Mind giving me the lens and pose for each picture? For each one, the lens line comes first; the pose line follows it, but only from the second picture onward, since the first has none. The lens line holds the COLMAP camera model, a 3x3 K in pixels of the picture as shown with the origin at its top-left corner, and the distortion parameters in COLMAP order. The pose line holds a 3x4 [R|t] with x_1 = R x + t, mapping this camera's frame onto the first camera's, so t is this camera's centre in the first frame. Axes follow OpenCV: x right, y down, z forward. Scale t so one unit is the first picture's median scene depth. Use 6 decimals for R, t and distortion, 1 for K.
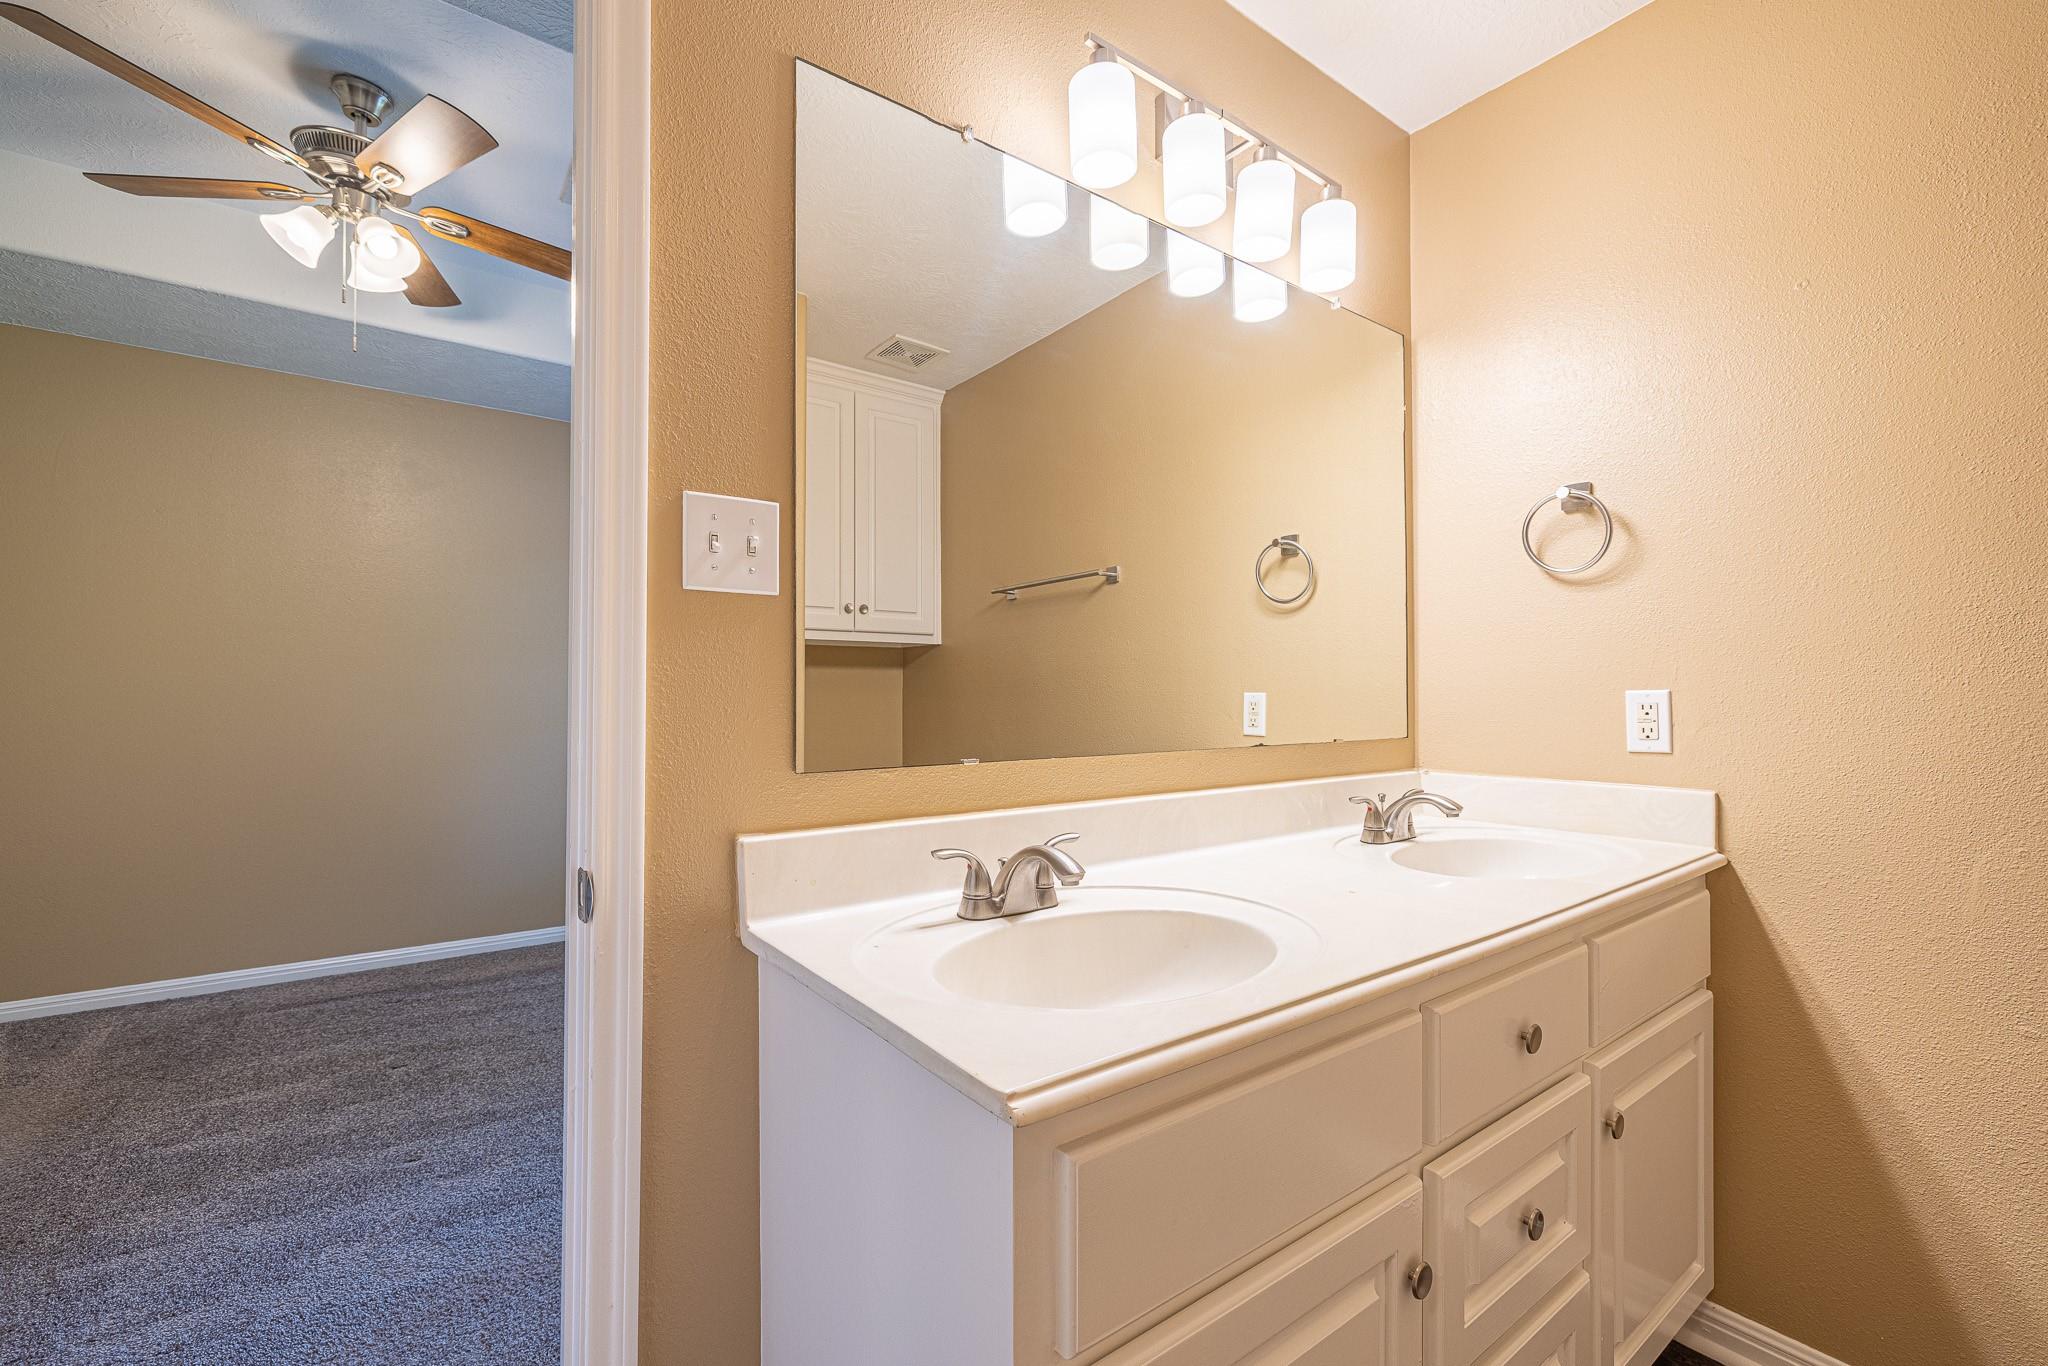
lens RADIAL K [[866.2, 0, 1009.6], [0, 866.2, 687.2], [0, 0, 1]] dist [0.008402, -0.004479]
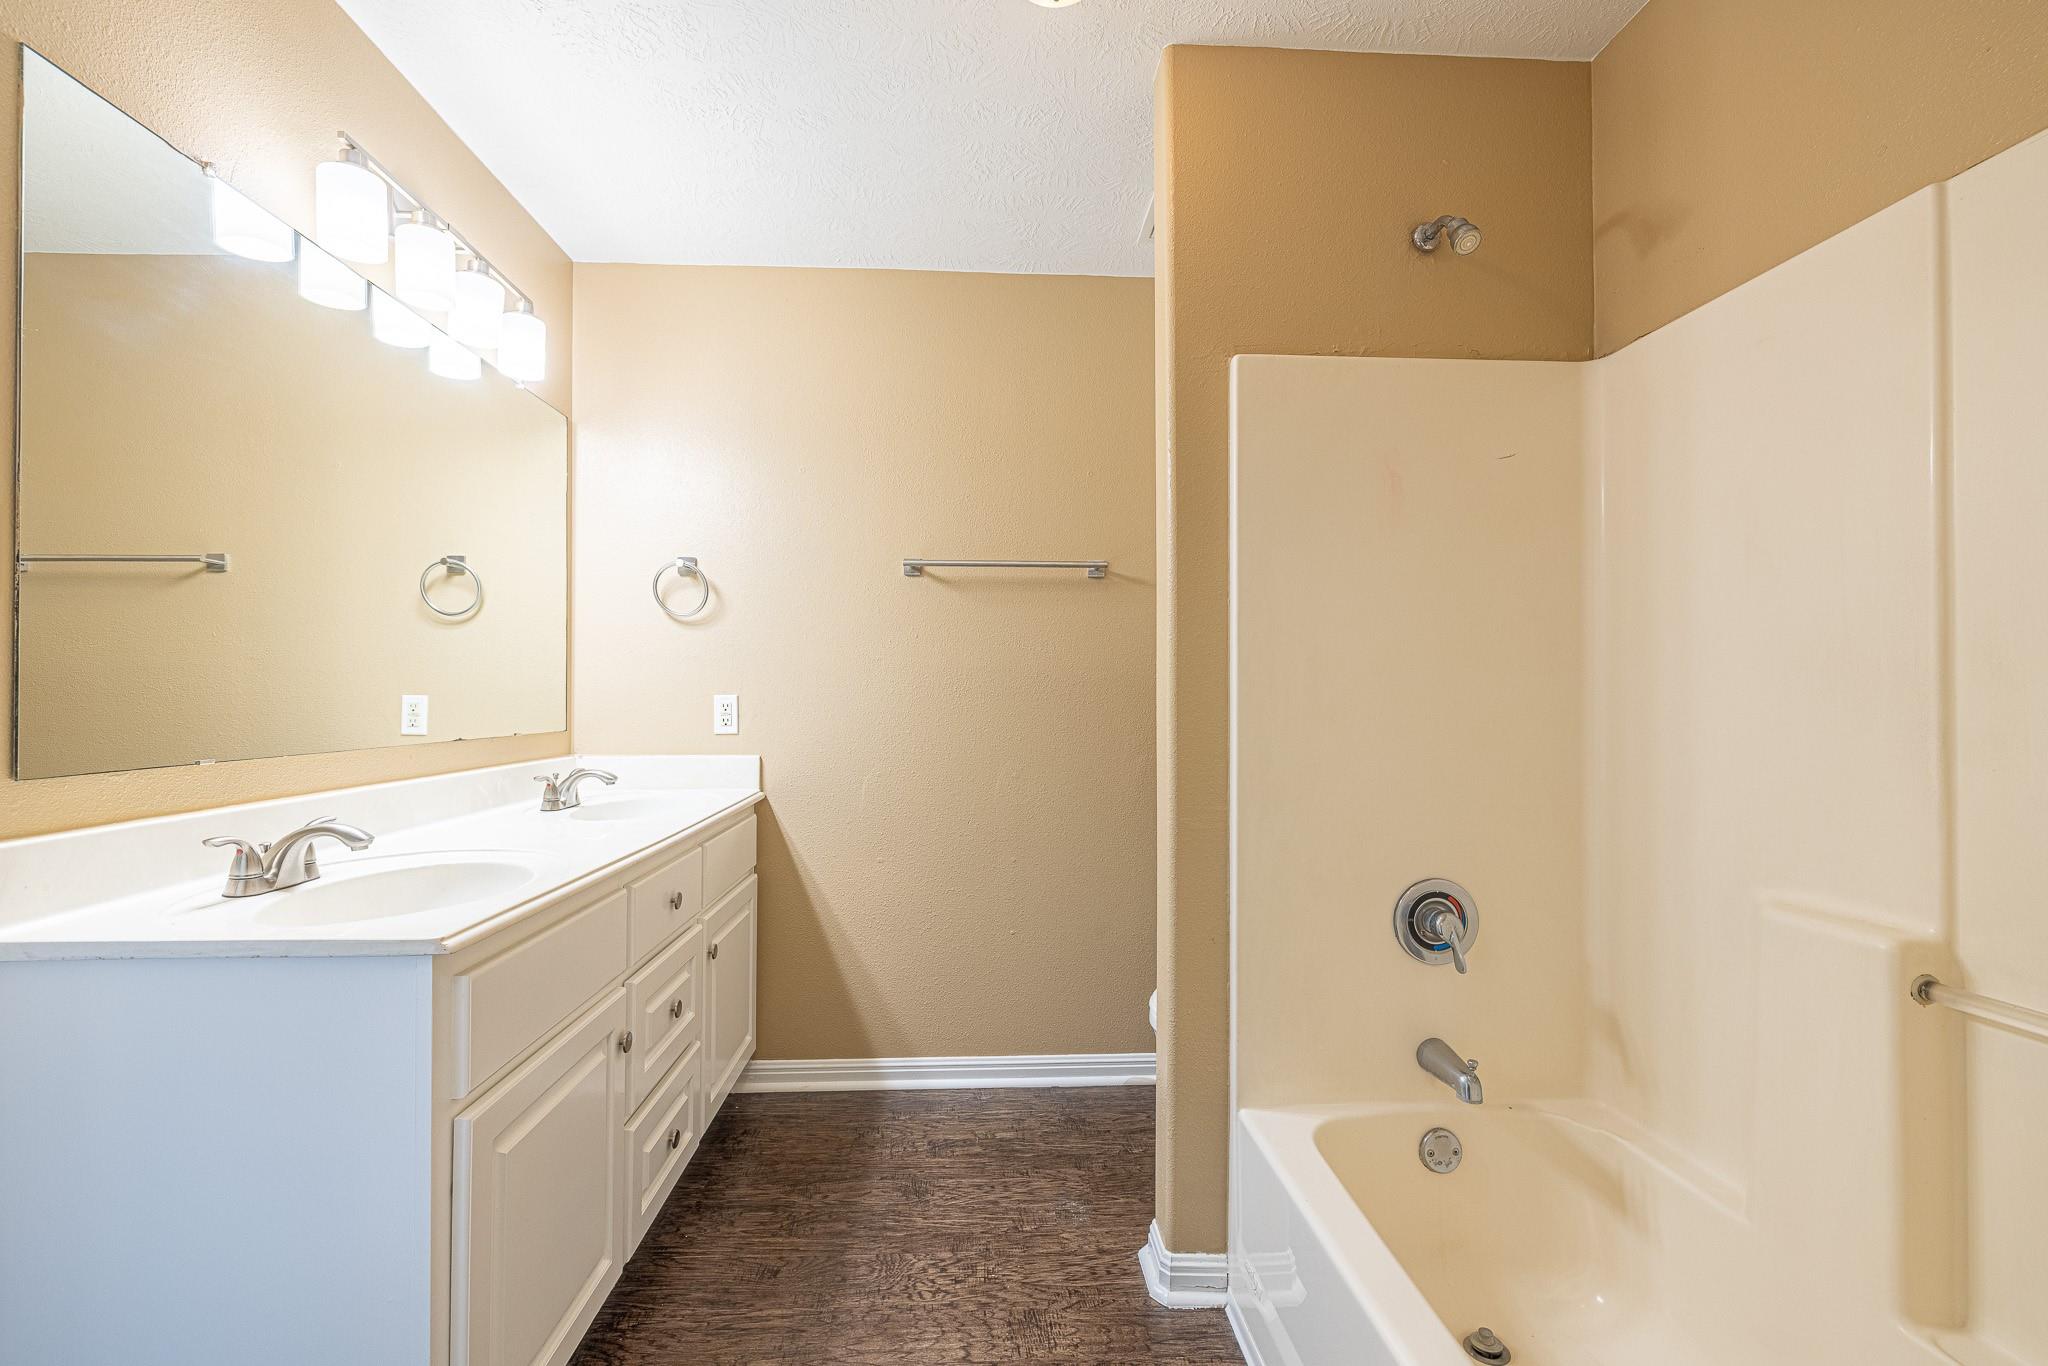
lens RADIAL K [[866.2, 0, 1009.6], [0, 866.2, 687.2], [0, 0, 1]] dist [0.008402, -0.004479]
pose [[0.557530, 0.010362, 0.830092, -0.306613], [-0.009784, 0.999935, -0.005911, -0.006532], [-0.830099, -0.004826, 0.557595, -0.329956]]
